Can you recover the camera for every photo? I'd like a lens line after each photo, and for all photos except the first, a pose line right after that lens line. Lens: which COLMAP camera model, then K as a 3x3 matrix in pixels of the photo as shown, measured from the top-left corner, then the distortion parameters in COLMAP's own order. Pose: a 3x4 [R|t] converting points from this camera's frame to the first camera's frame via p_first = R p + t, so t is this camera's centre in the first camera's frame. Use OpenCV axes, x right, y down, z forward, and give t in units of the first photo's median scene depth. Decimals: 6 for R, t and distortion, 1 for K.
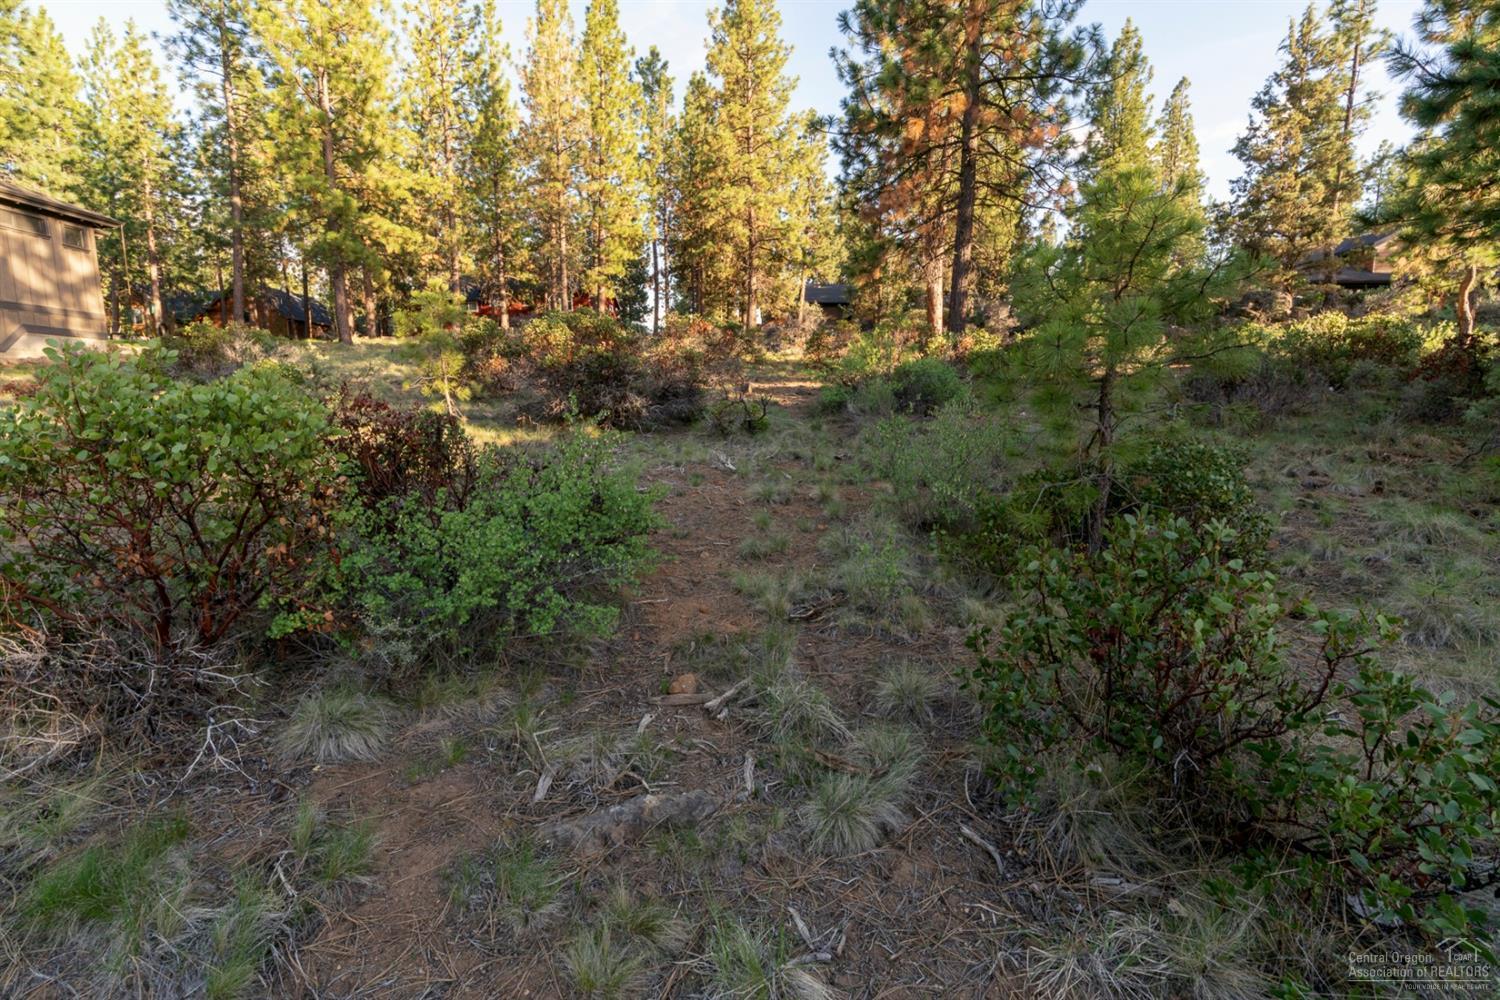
lens RADIAL K [[673.2, 0, 750.0], [0, 673.2, 500.0], [0, 0, 1]] dist [-0.000649, 0.000215]
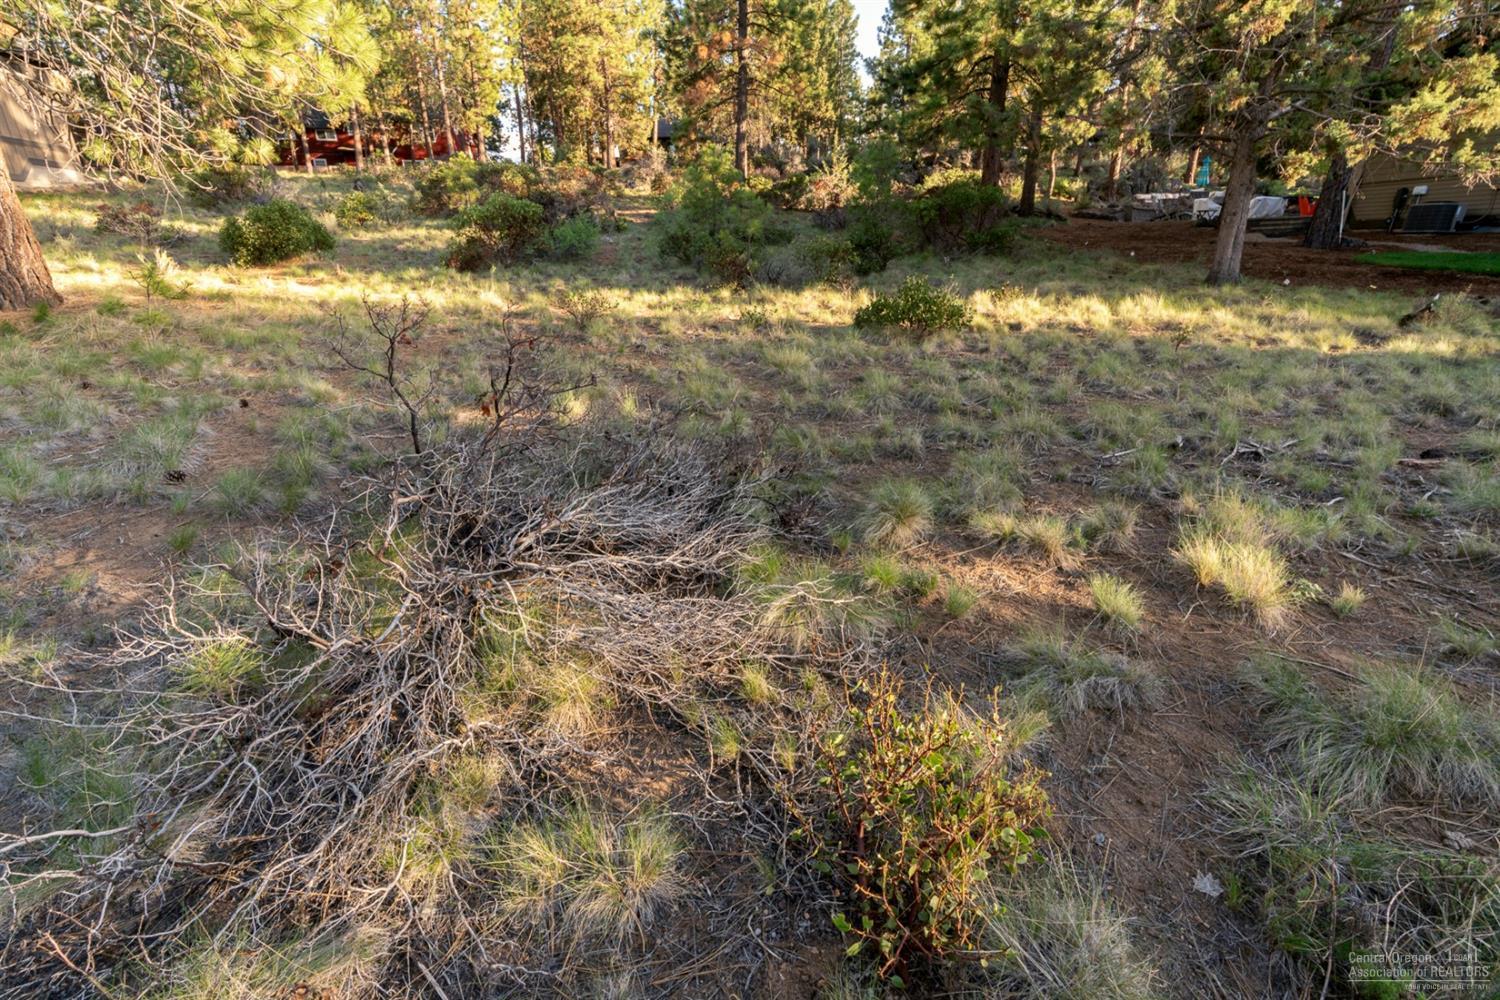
lens RADIAL K [[673.2, 0, 750.0], [0, 673.2, 500.0], [0, 0, 1]] dist [-0.000649, 0.000215]
pose [[0.982342, -0.067934, 0.174326, -0.005126], [0.028206, 0.974875, 0.220960, 0.069641], [-0.184956, -0.212141, 0.959577, -0.335780]]
